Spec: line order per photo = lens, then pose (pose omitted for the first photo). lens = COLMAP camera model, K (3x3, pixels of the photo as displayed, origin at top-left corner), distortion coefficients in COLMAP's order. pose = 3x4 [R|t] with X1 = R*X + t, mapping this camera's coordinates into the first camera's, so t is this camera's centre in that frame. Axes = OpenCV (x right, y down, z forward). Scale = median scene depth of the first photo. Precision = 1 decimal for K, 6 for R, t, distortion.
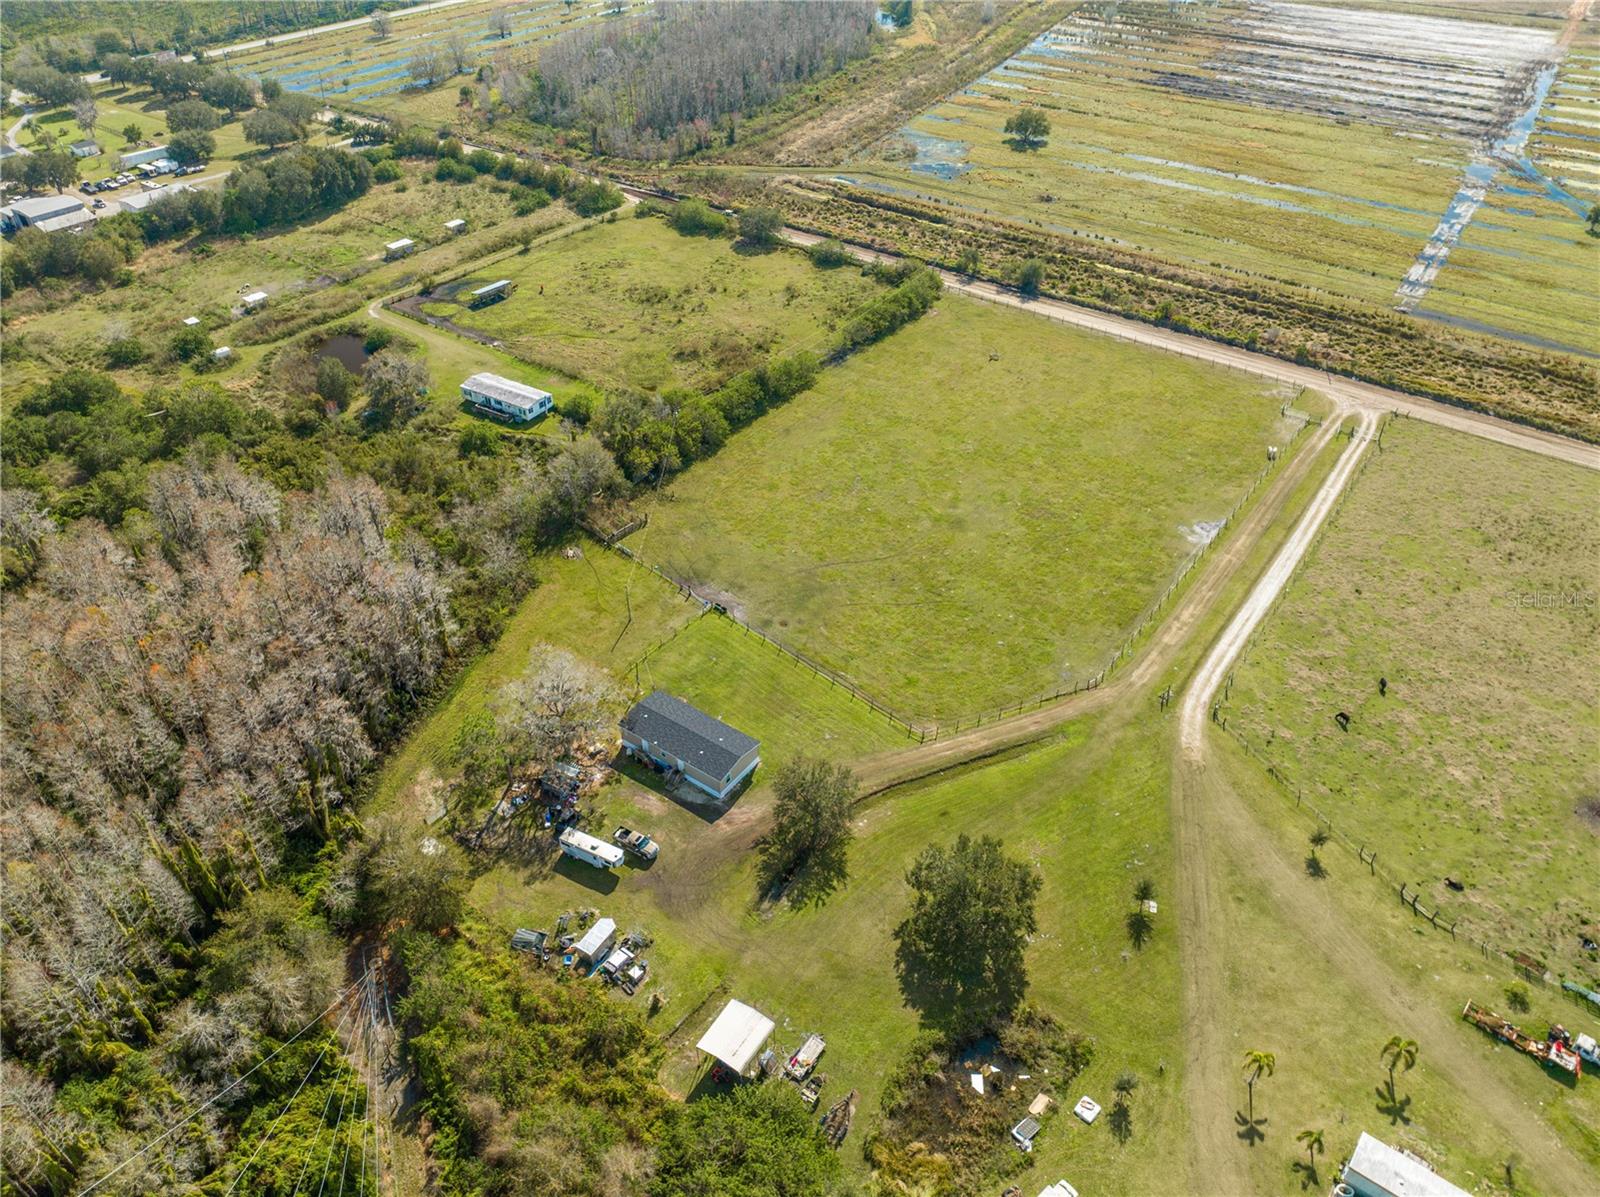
lens RADIAL K [[1135.7, 0, 797.3], [0, 1135.7, 592.7], [0, 0, 1]] dist [-0.040633, 0.002539]
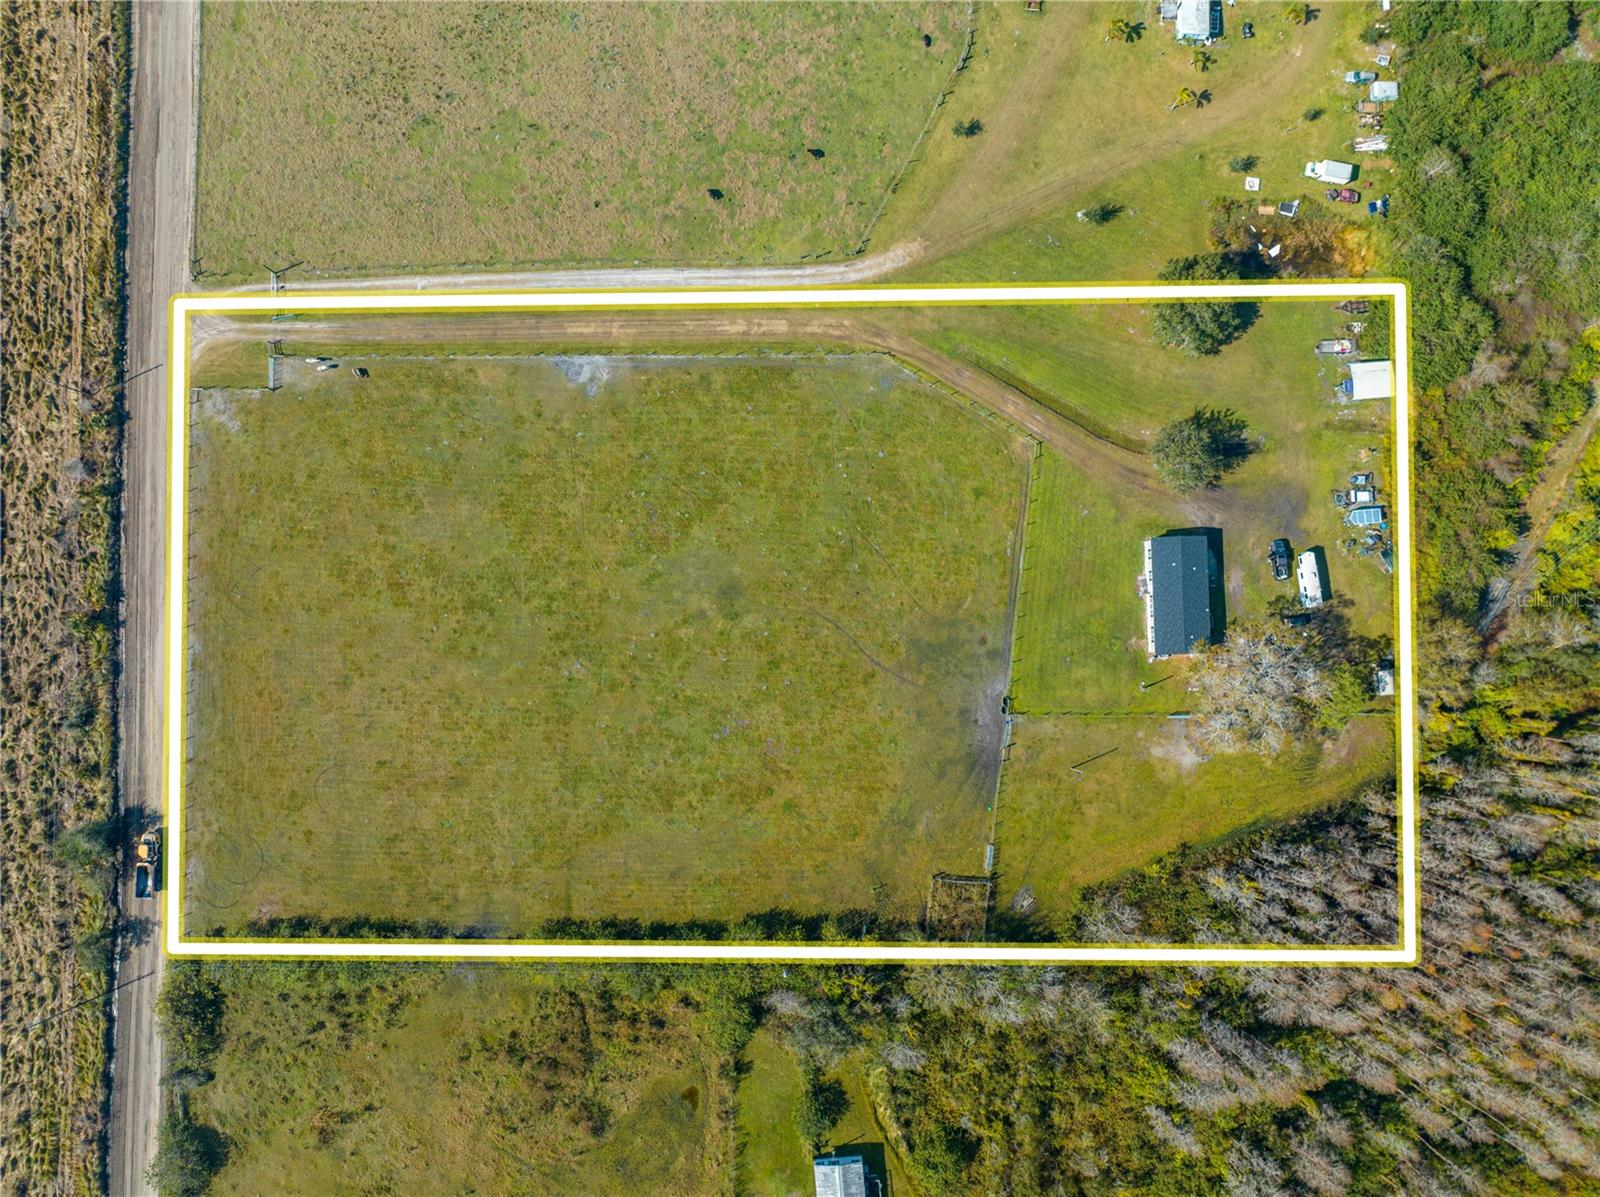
lens RADIAL K [[1121.3, 0, 796.9], [0, 1121.3, 596.0], [0, 0, 1]] dist [-0.034517, -0.008254]
pose [[-0.605478, -0.794904, 0.039039, 0.060732], [0.498311, -0.340403, 0.797378, -0.630050], [-0.620550, 0.502249, 0.602216, 0.364167]]
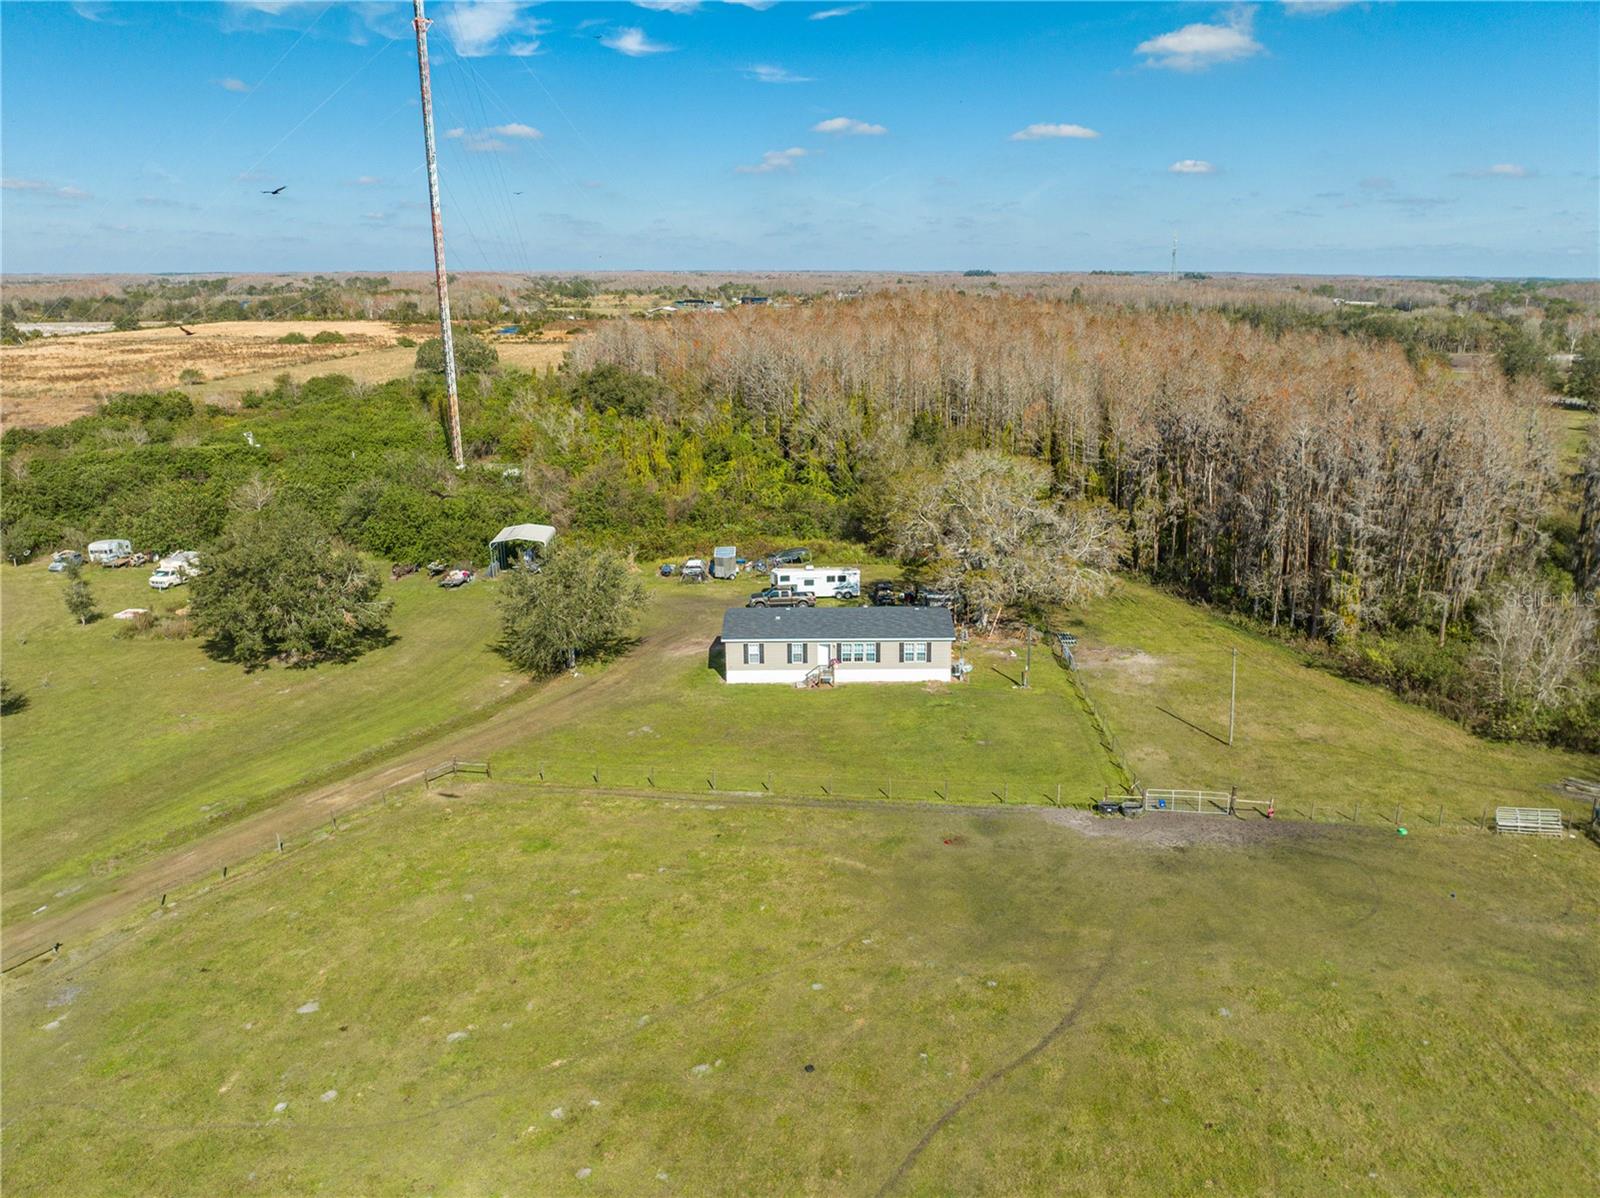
lens RADIAL K [[1170.8, 0, 876.3], [0, 1170.8, 598.2], [0, 0, 1]] dist [-0.038181, -0.001133]
pose [[-0.785139, 0.174529, -0.594219, 0.163210], [-0.374724, 0.630039, 0.680172, -0.201367], [0.493091, 0.756697, -0.429268, 0.821988]]
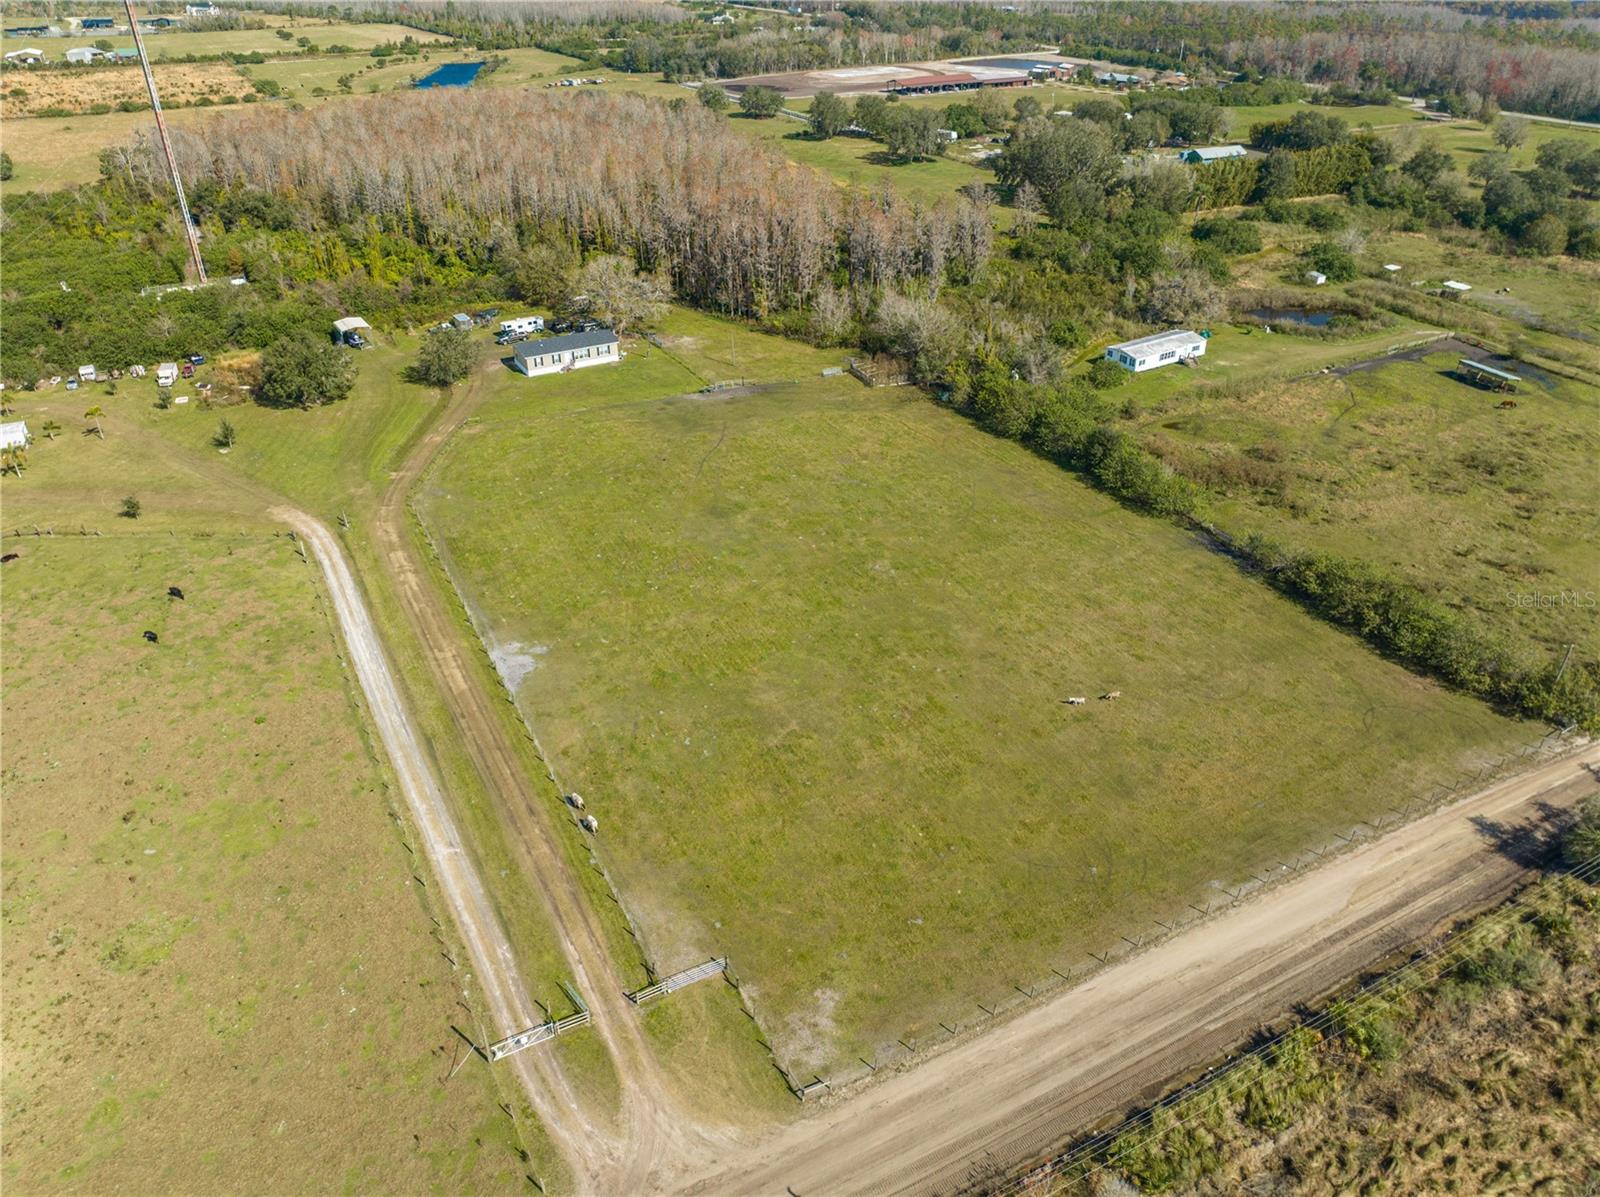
lens RADIAL K [[1123.9, 0, 794.8], [0, 1123.9, 597.8], [0, 0, 1]] dist [-0.037265, 0.003964]
pose [[-0.422556, 0.482729, -0.767085, 0.639956], [-0.545675, 0.540270, 0.640584, -0.479025], [0.723661, 0.689261, 0.035119, 0.890095]]
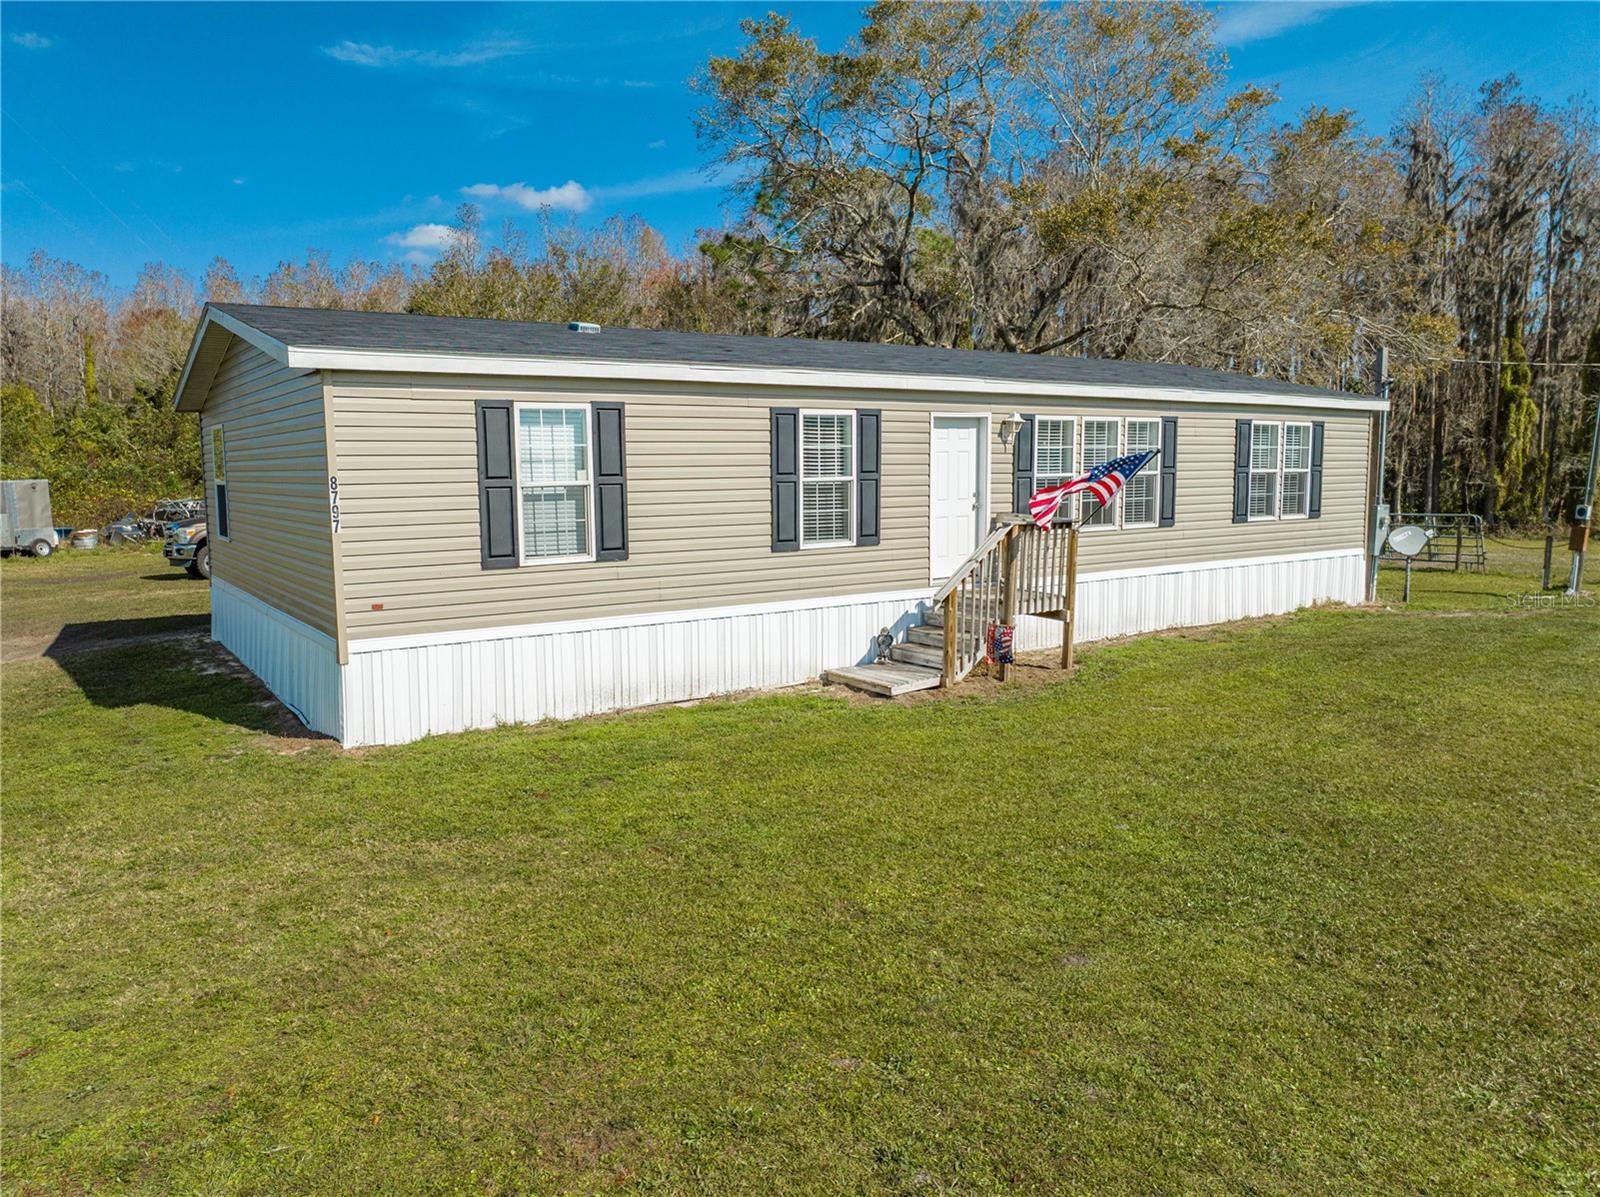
lens RADIAL K [[1135.7, 0, 797.3], [0, 1135.7, 592.7], [0, 0, 1]] dist [-0.040633, 0.002539]
pose [[-0.329214, 0.120487, -0.936537, 0.011766], [-0.565003, 0.769543, 0.297614, 0.069965], [0.756564, 0.627125, -0.185269, 0.670502]]
